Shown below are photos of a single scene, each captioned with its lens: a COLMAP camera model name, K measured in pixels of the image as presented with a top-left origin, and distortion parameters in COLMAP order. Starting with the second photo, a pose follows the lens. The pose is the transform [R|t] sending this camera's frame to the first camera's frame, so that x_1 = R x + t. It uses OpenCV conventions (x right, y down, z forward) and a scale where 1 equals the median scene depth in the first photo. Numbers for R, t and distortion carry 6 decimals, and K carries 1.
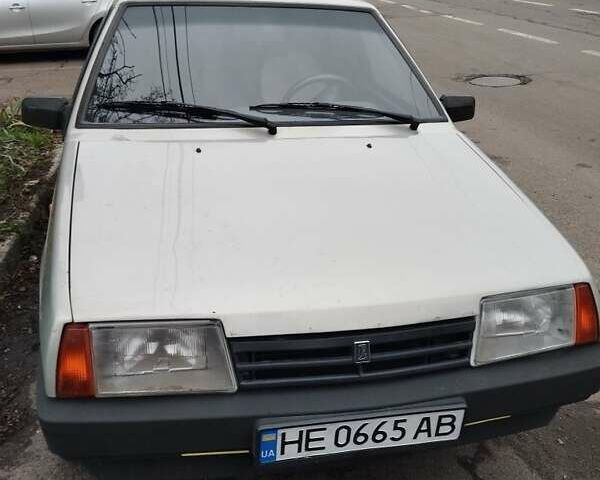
lens RADIAL K [[655.5, 0, 300.0], [0, 655.5, 240.0], [0, 0, 1]] dist [0.116537, -0.272459]
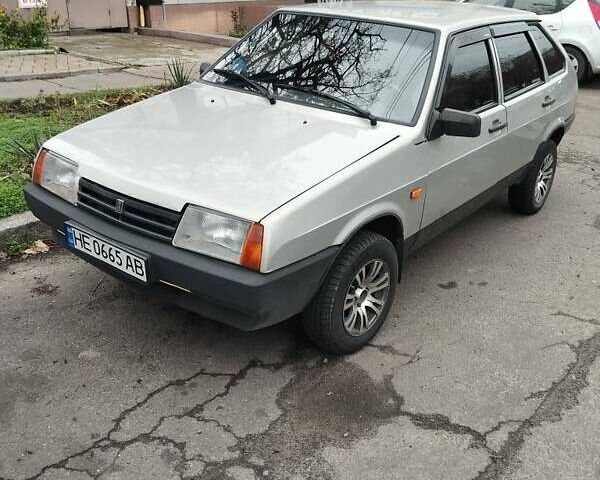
lens RADIAL K [[655.5, 0, 300.0], [0, 655.5, 240.0], [0, 0, 1]] dist [0.116537, -0.272459]
pose [[0.628398, 0.299663, -0.717857, 1.539198], [-0.332780, 0.937675, 0.100114, -0.068989], [0.703117, 0.175977, 0.688955, 0.162743]]
